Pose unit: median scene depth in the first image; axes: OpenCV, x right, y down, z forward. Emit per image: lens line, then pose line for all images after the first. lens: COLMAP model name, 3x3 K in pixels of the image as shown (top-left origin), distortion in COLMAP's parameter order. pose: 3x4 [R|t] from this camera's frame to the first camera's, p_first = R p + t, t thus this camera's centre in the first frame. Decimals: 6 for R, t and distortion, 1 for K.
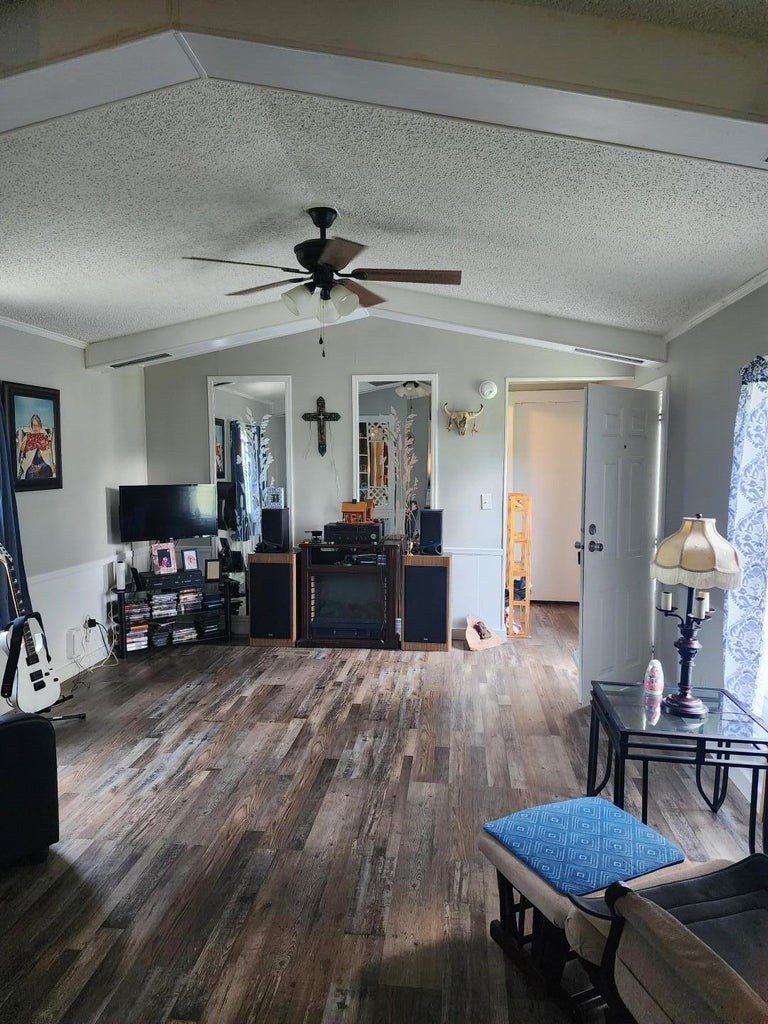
lens RADIAL K [[677.7, 0, 388.3], [0, 677.7, 509.9], [0, 0, 1]] dist [0.086788, -0.081079]
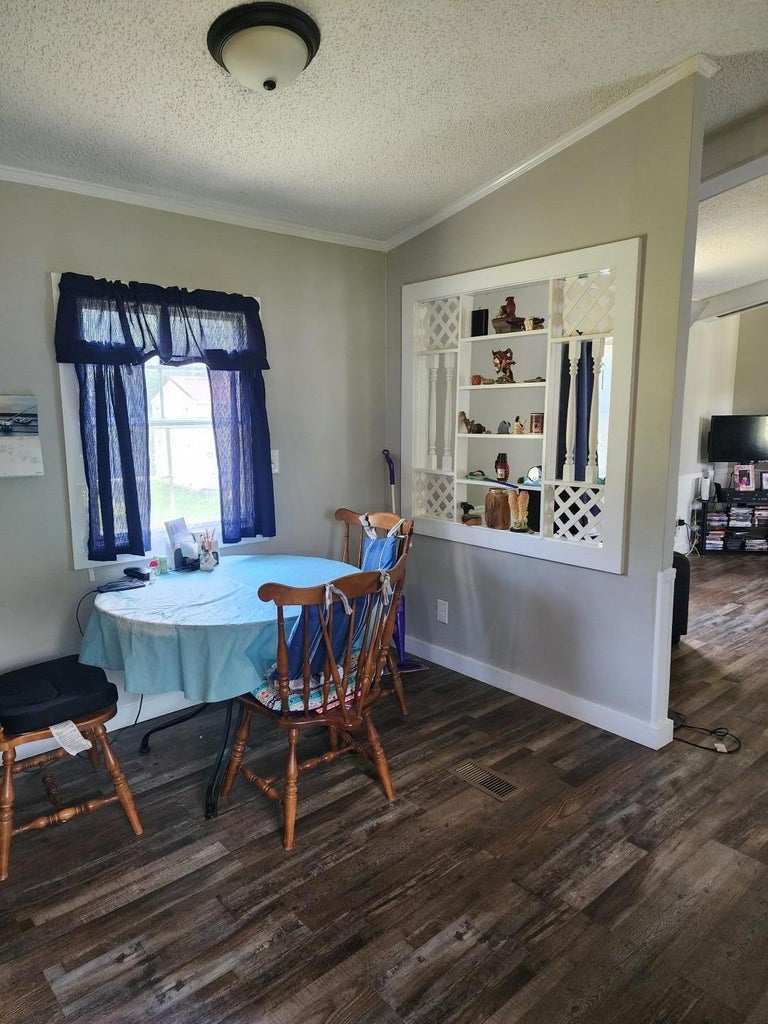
lens RADIAL K [[677.7, 0, 388.3], [0, 677.7, 509.9], [0, 0, 1]] dist [0.086788, -0.081079]
pose [[0.735941, 0.096466, -0.670138, 0.036292], [-0.039570, 0.994234, 0.099663, 0.045229], [0.675888, -0.046829, 0.735515, -0.432782]]
